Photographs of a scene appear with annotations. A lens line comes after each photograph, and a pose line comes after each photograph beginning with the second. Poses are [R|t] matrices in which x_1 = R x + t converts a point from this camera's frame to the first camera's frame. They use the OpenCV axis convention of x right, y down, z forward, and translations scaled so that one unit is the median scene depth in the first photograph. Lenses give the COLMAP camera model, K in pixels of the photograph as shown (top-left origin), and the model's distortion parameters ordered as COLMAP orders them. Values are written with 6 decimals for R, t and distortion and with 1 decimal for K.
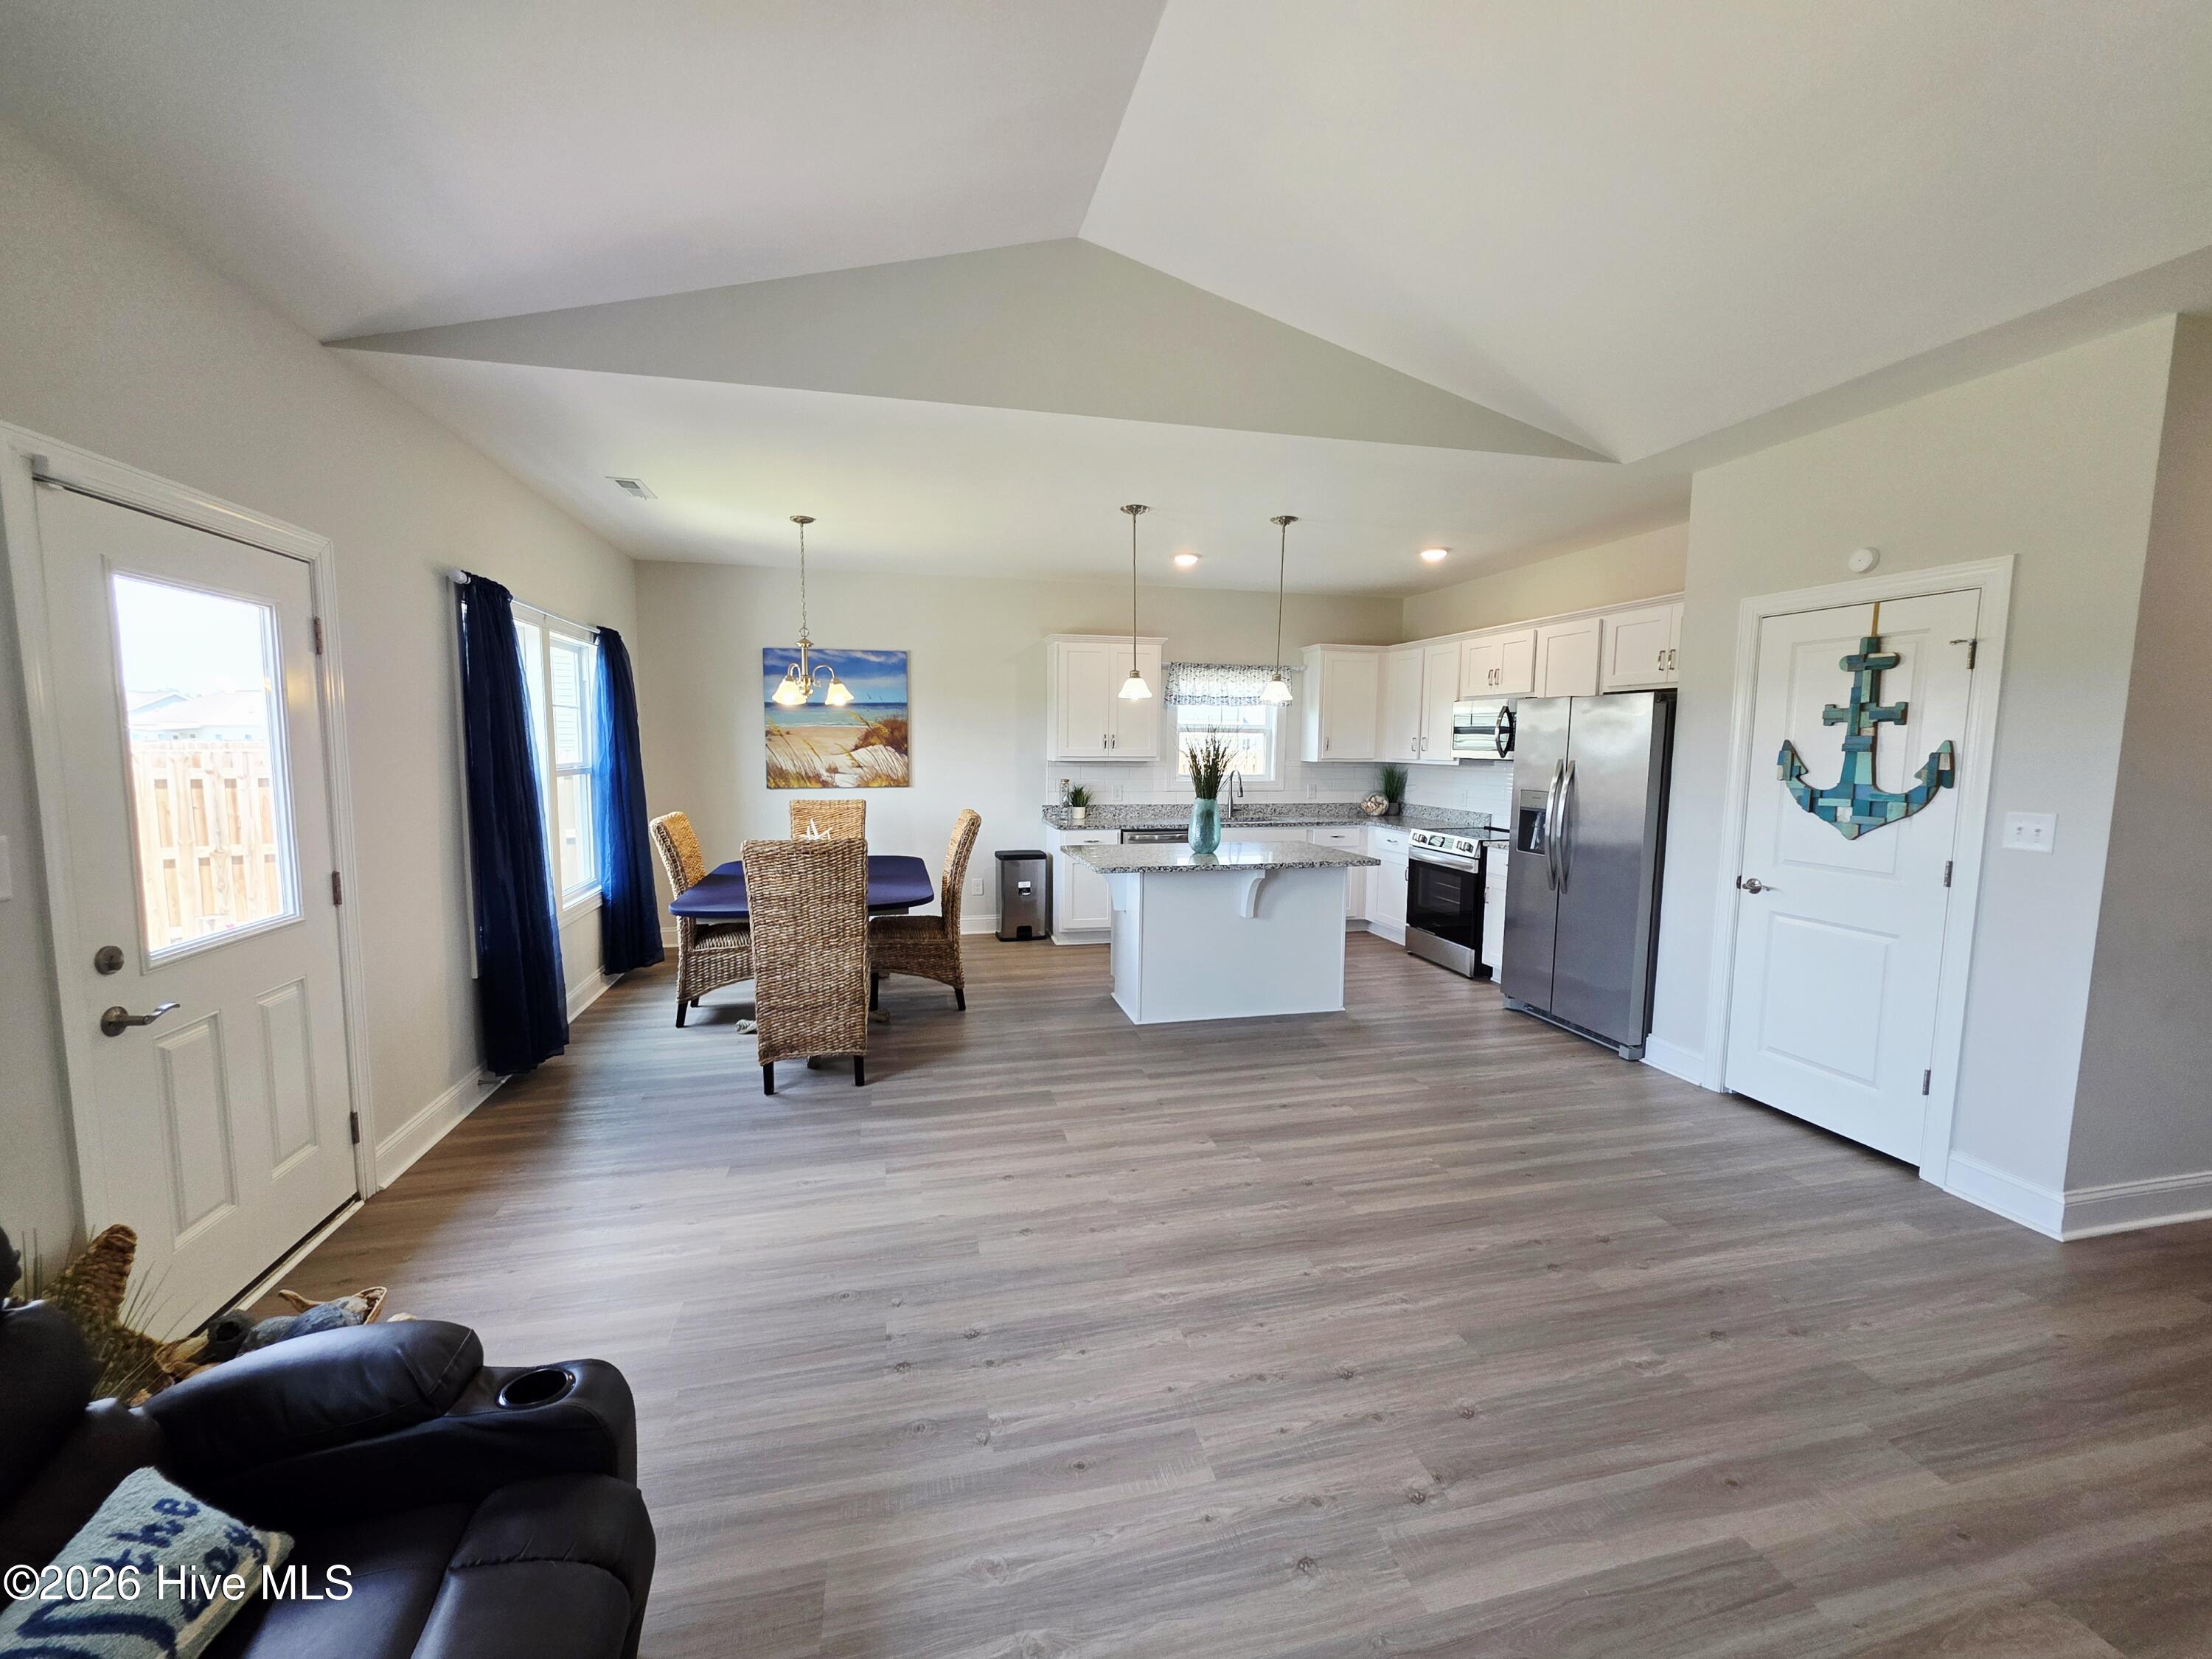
lens RADIAL K [[889.2, 0, 1091.4], [0, 889.2, 828.0], [0, 0, 1]] dist [0.001993, -0.001016]
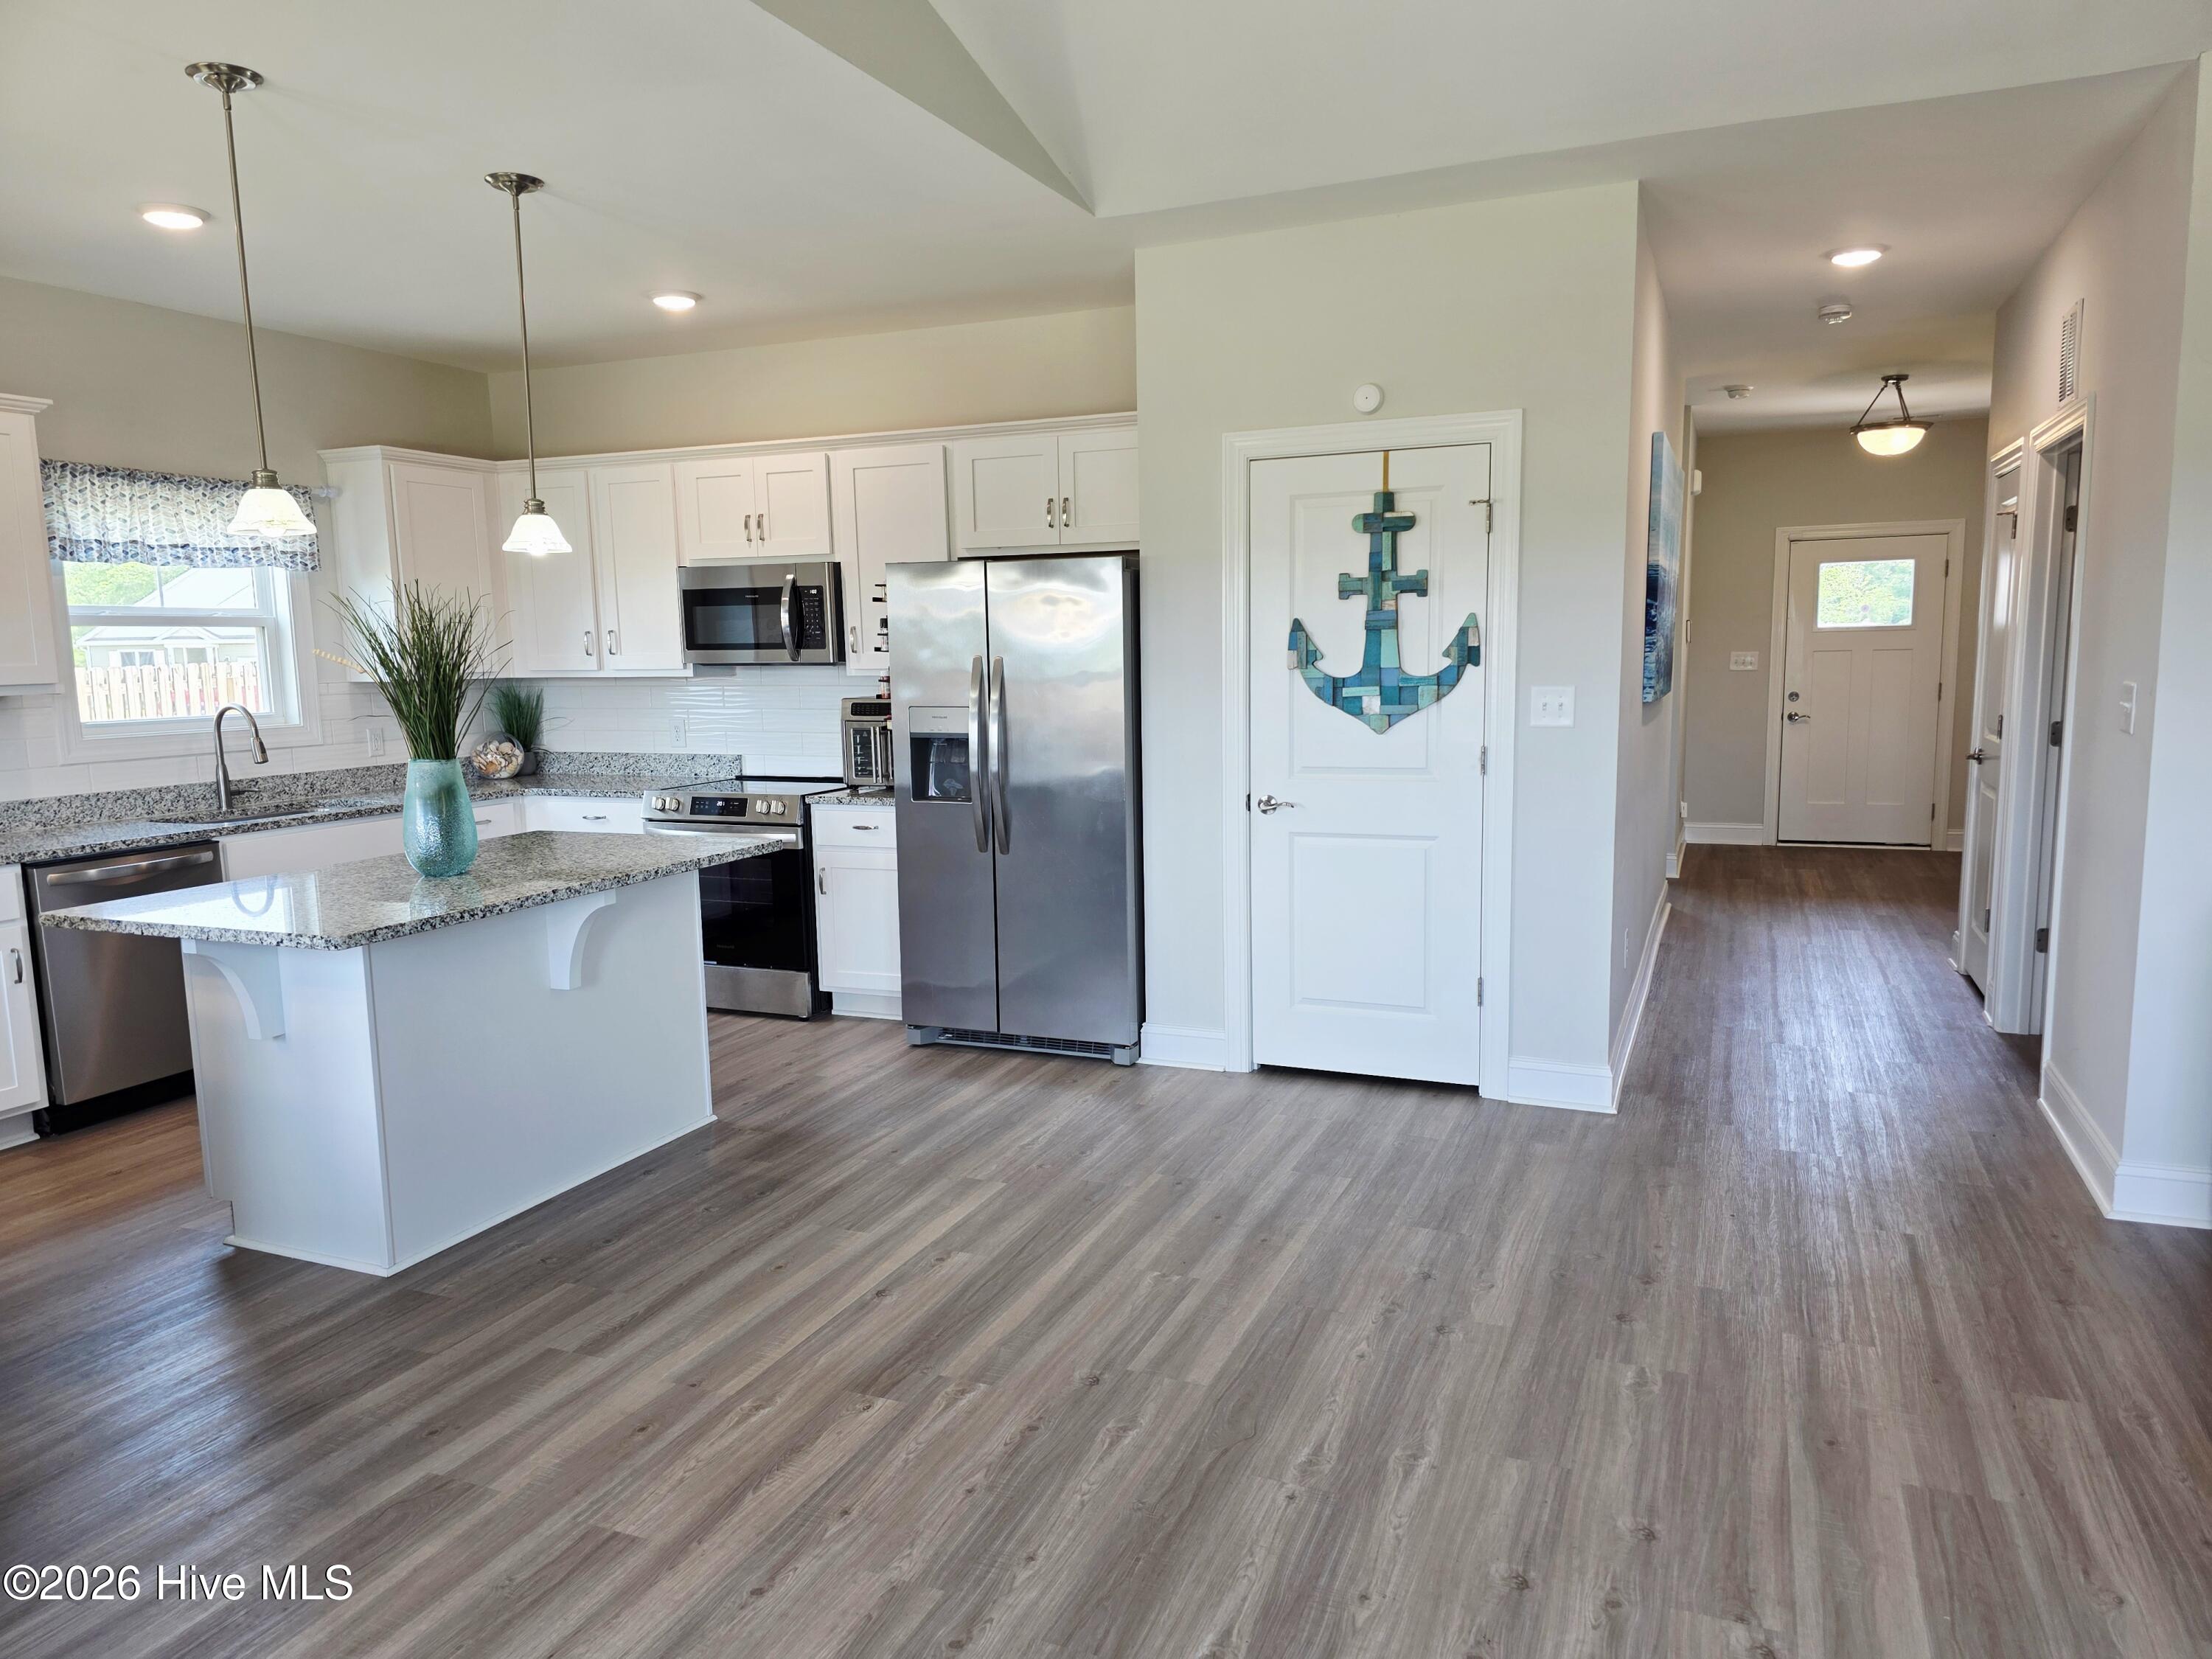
lens RADIAL K [[1484.5, 0, 1108.0], [0, 1484.5, 850.2], [0, 0, 1]] dist [0.069354, -0.067366]
pose [[0.587017, -0.131118, 0.798886, -0.314491], [0.102779, 0.990883, 0.087108, -0.019112], [-0.803024, 0.030975, 0.595142, 0.256805]]
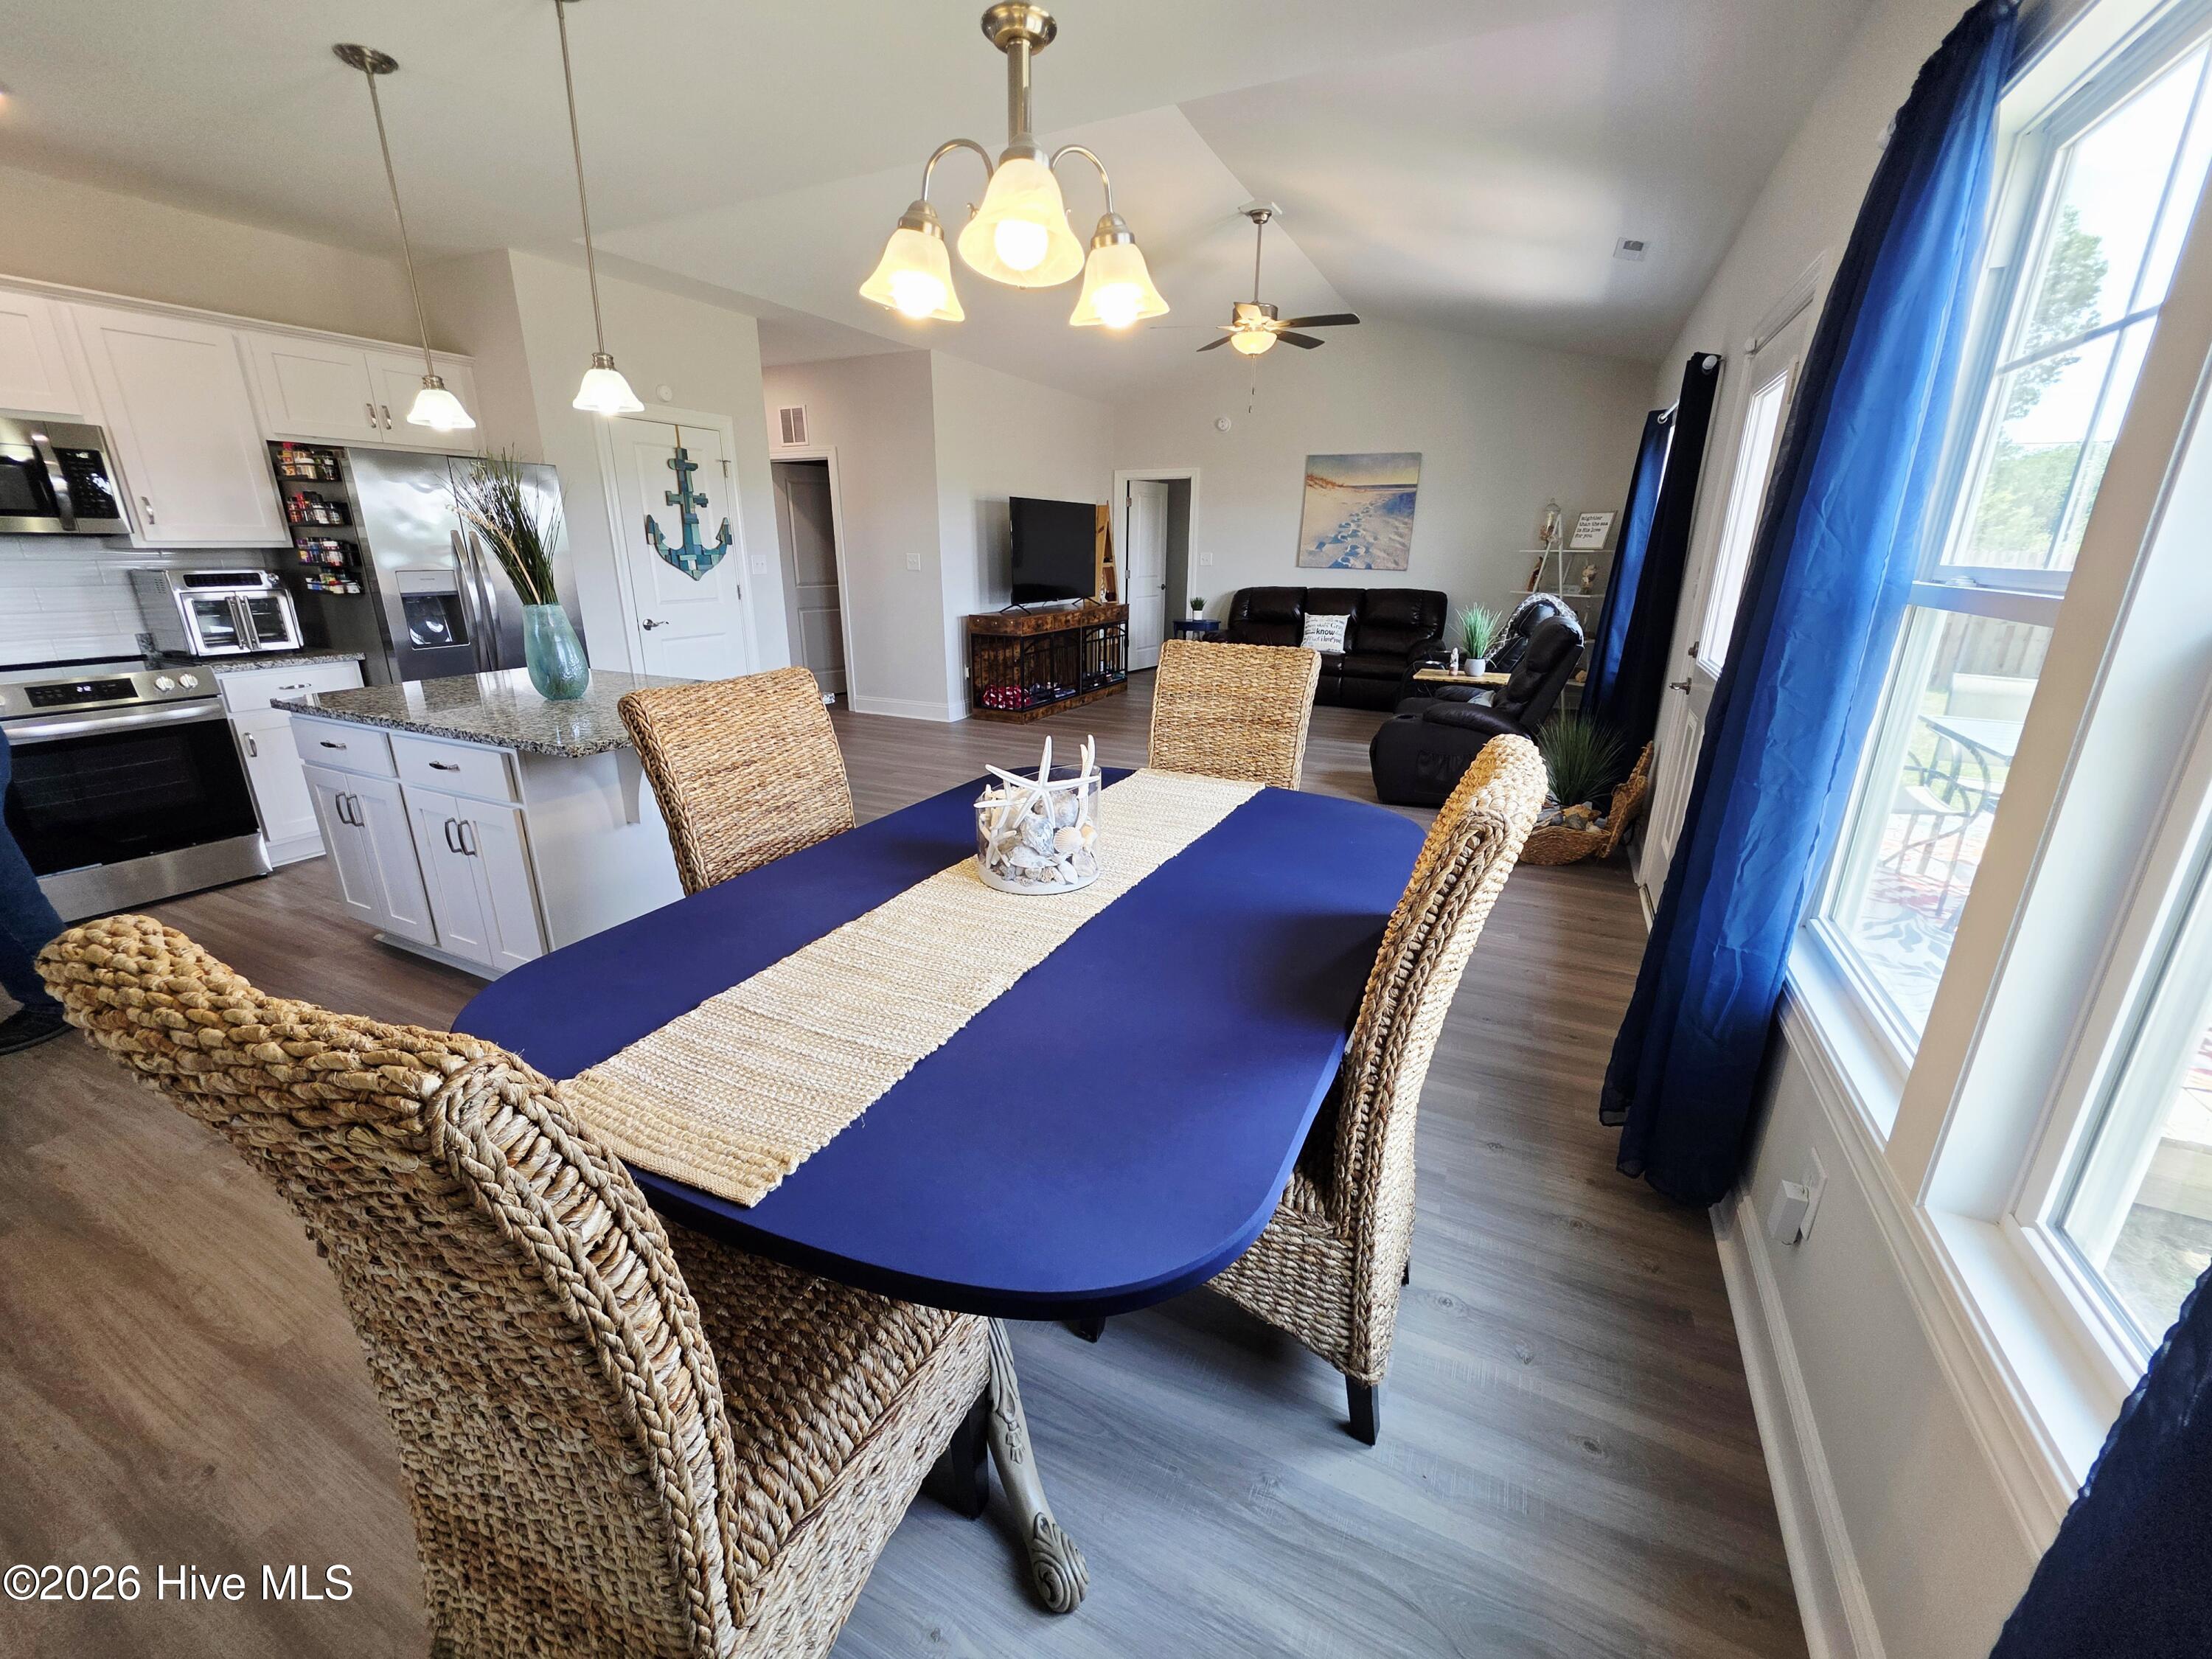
lens RADIAL K [[889.2, 0, 1097.9], [0, 889.2, 827.9], [0, 0, 1]] dist [0.001993, -0.001016]
pose [[-0.771491, -0.201610, 0.603453, -0.553049], [0.053762, 0.924417, 0.377575, -0.100953], [-0.633965, 0.323739, -0.702340, 1.280129]]
